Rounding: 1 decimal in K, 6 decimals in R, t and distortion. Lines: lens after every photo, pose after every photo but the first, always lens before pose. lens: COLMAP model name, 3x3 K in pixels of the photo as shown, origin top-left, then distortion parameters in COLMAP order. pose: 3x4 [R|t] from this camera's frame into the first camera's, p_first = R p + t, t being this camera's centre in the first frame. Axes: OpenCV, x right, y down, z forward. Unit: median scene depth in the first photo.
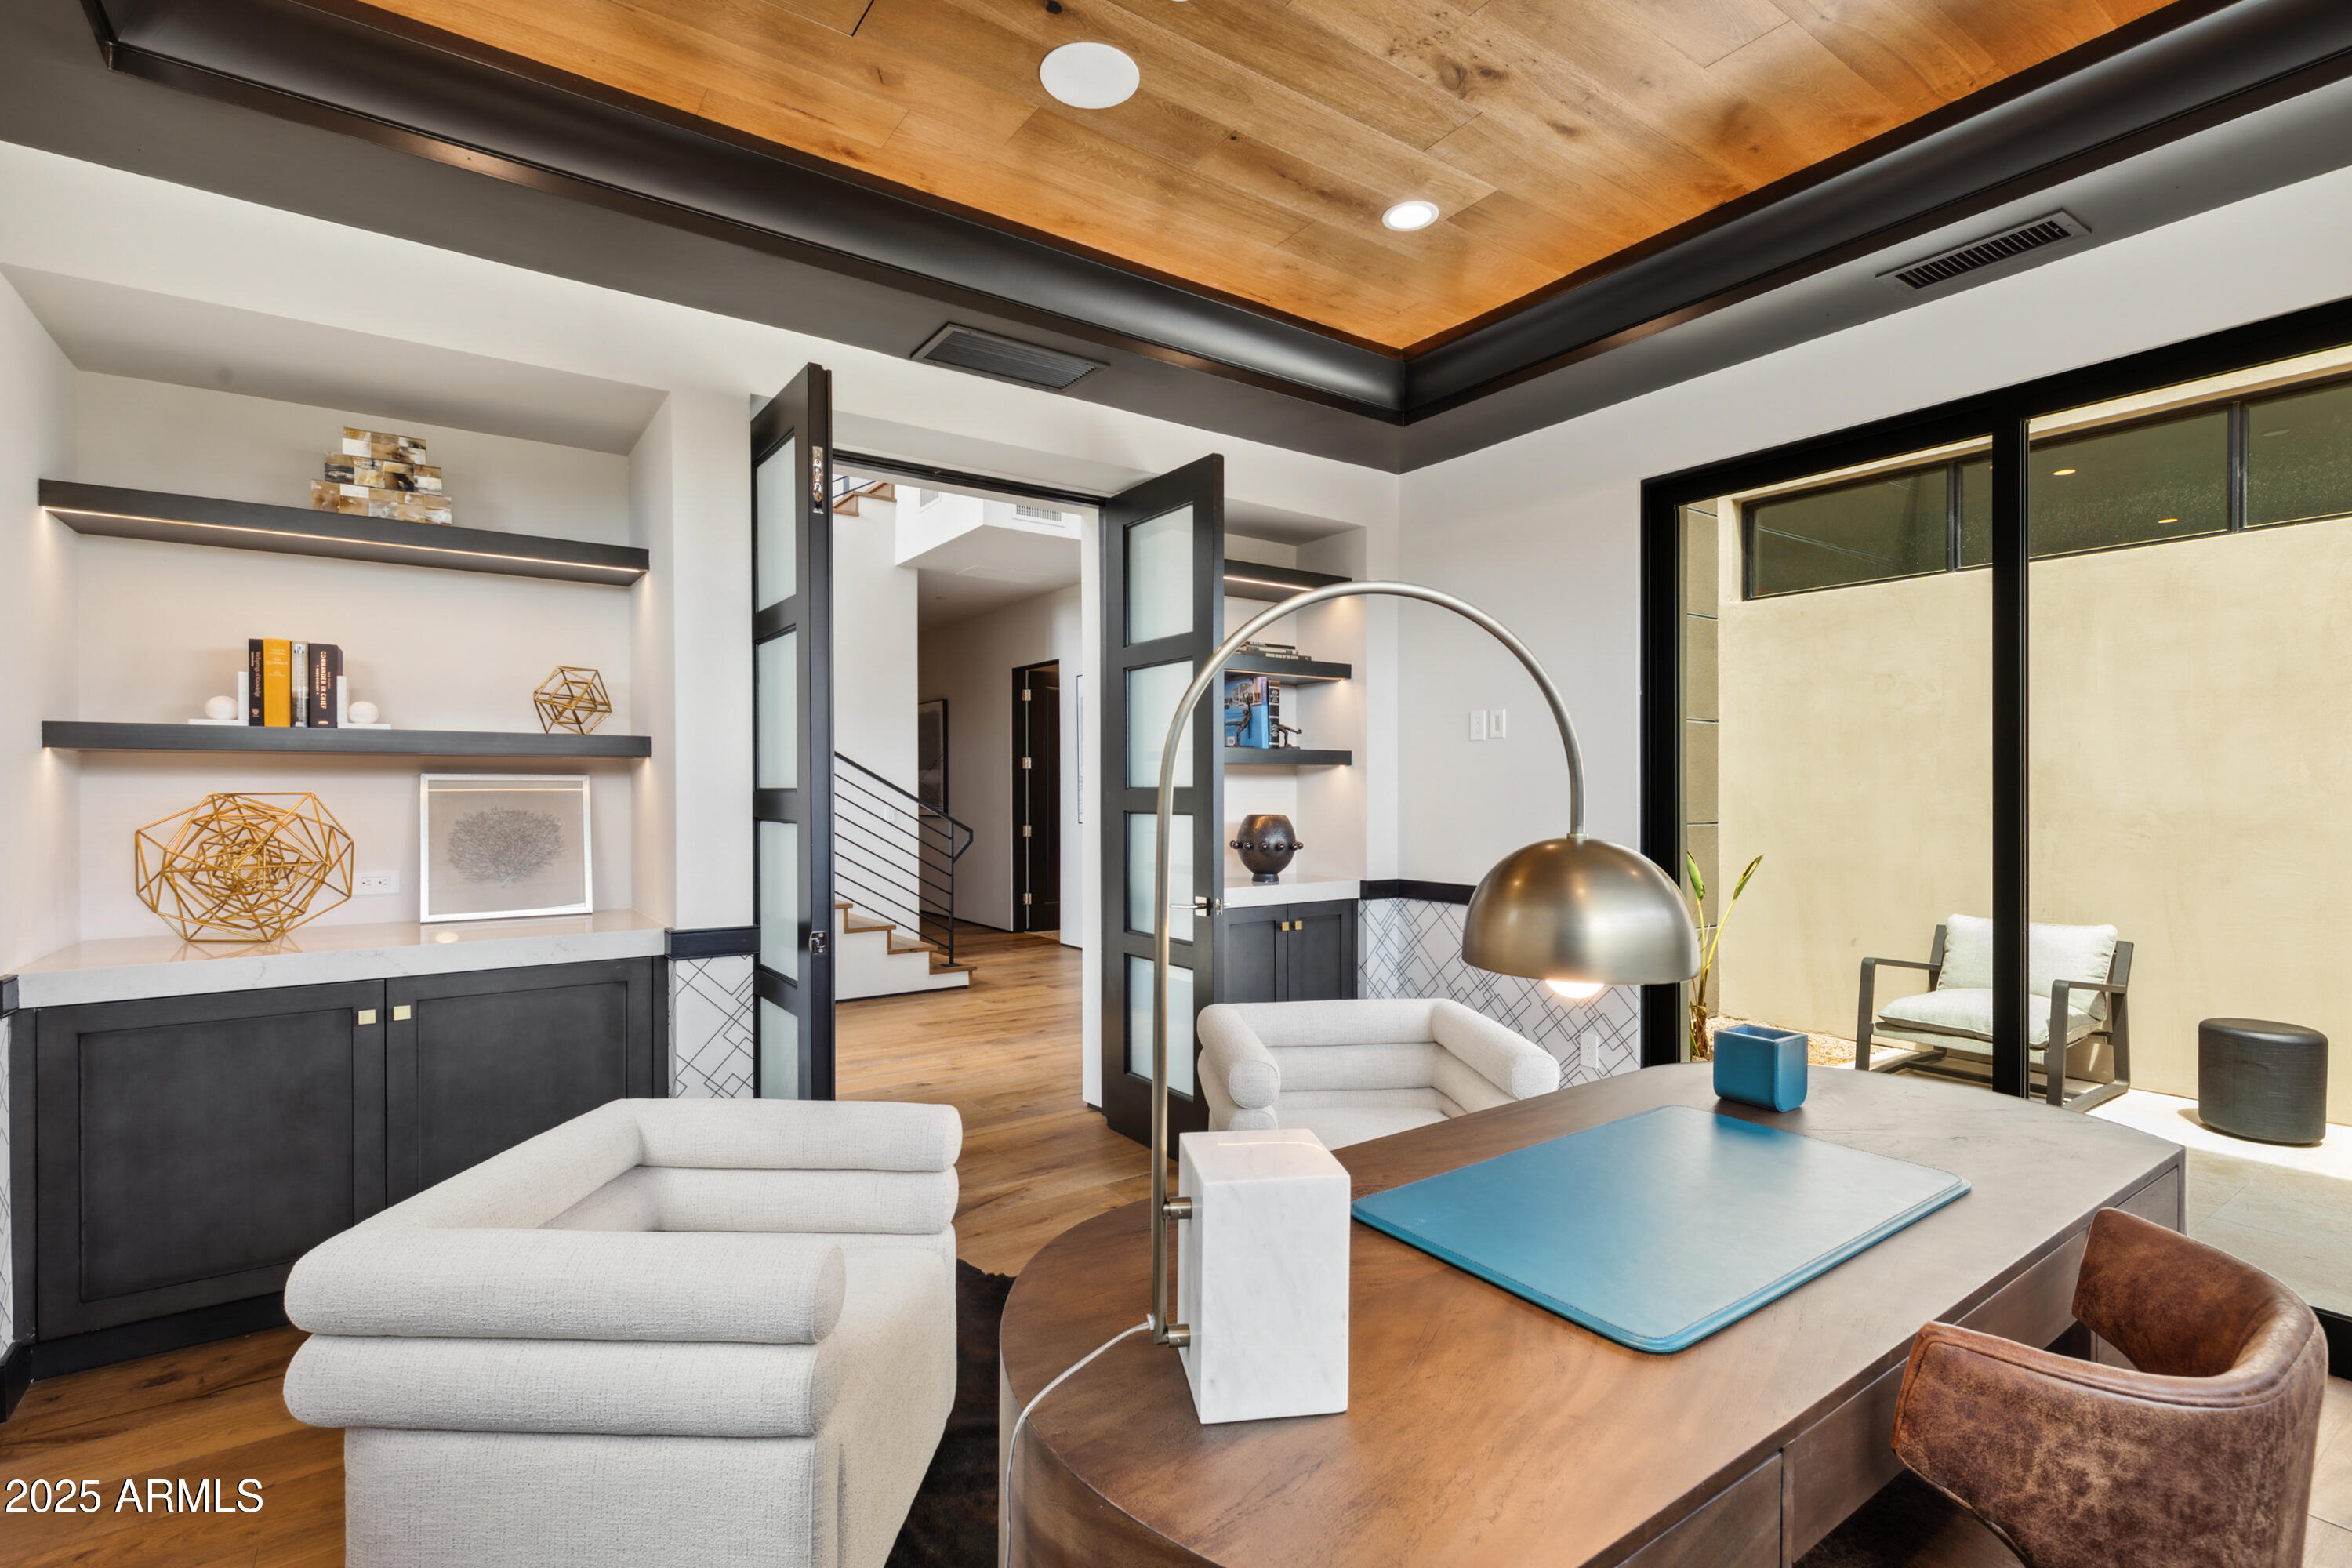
lens RADIAL K [[1085.9, 0, 1176.5], [0, 1085.9, 788.7], [0, 0, 1]] dist [0.002884, -0.000409]
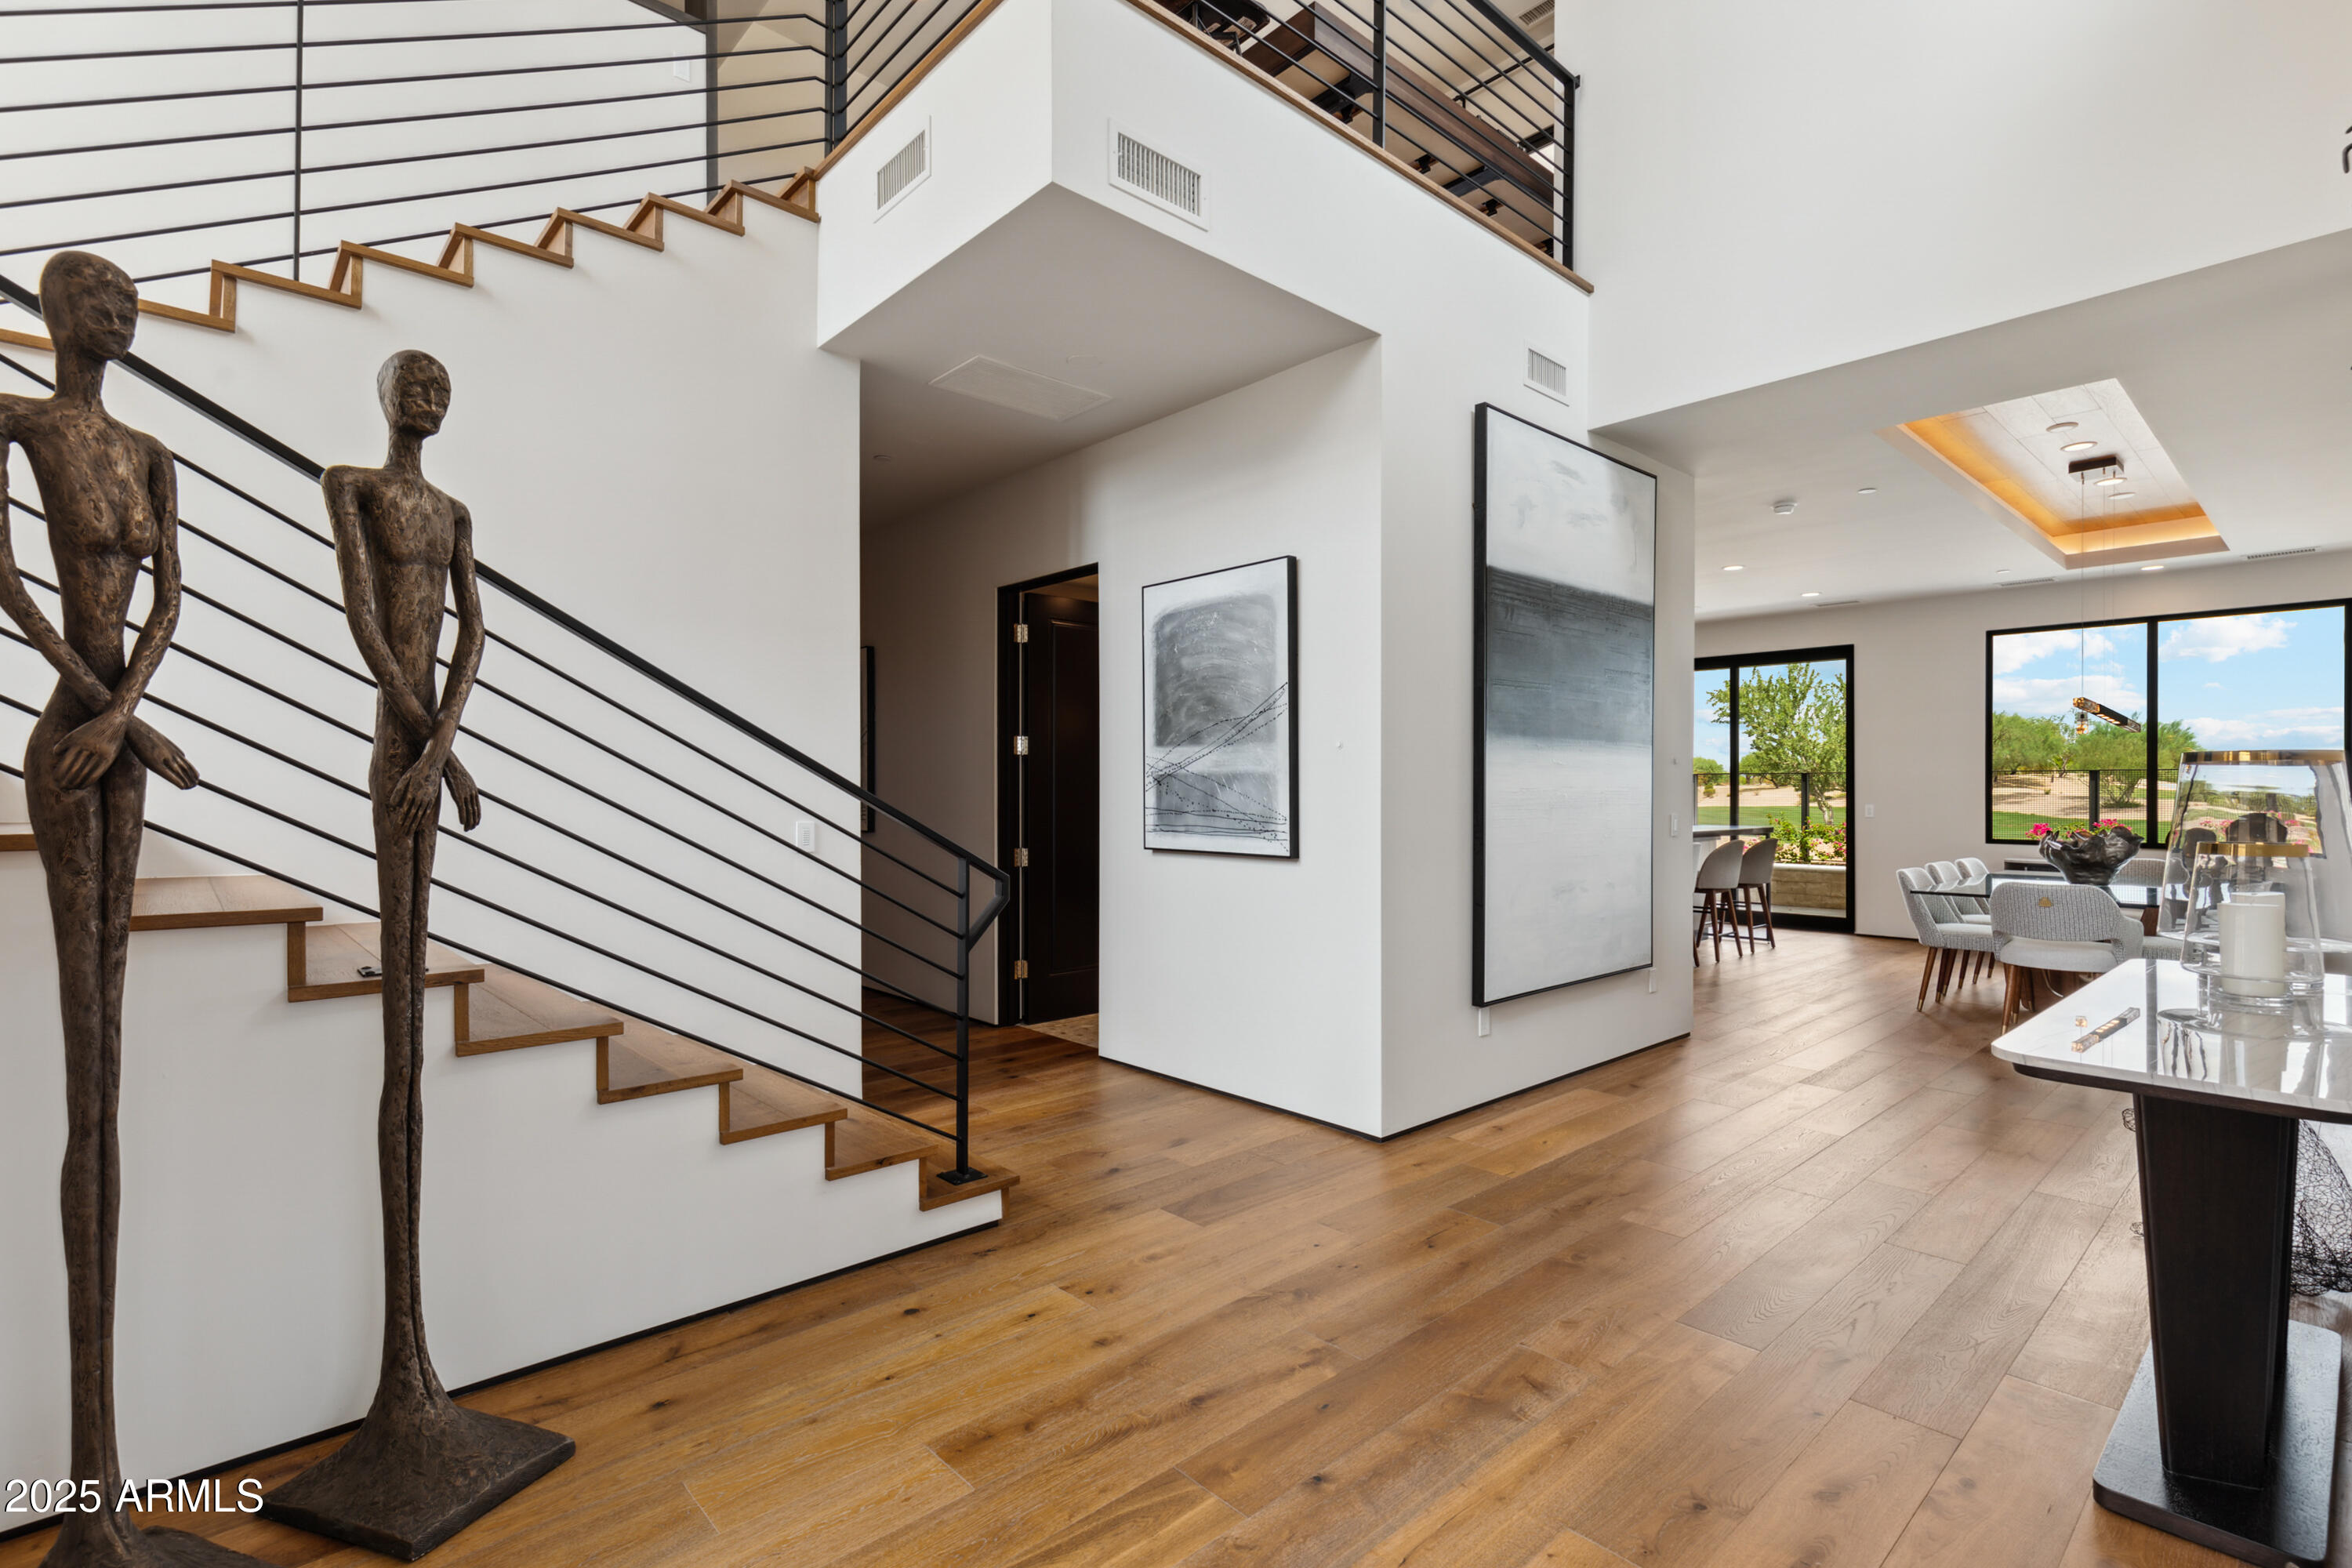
lens RADIAL K [[1085.9, 0, 1176.5], [0, 1085.9, 788.7], [0, 0, 1]] dist [0.002884, -0.000409]
pose [[0.993193, -0.003496, 0.116425, -0.140611], [0.003791, 0.999990, -0.002317, 0.002819], [-0.116416, 0.002743, 0.993197, 0.445149]]
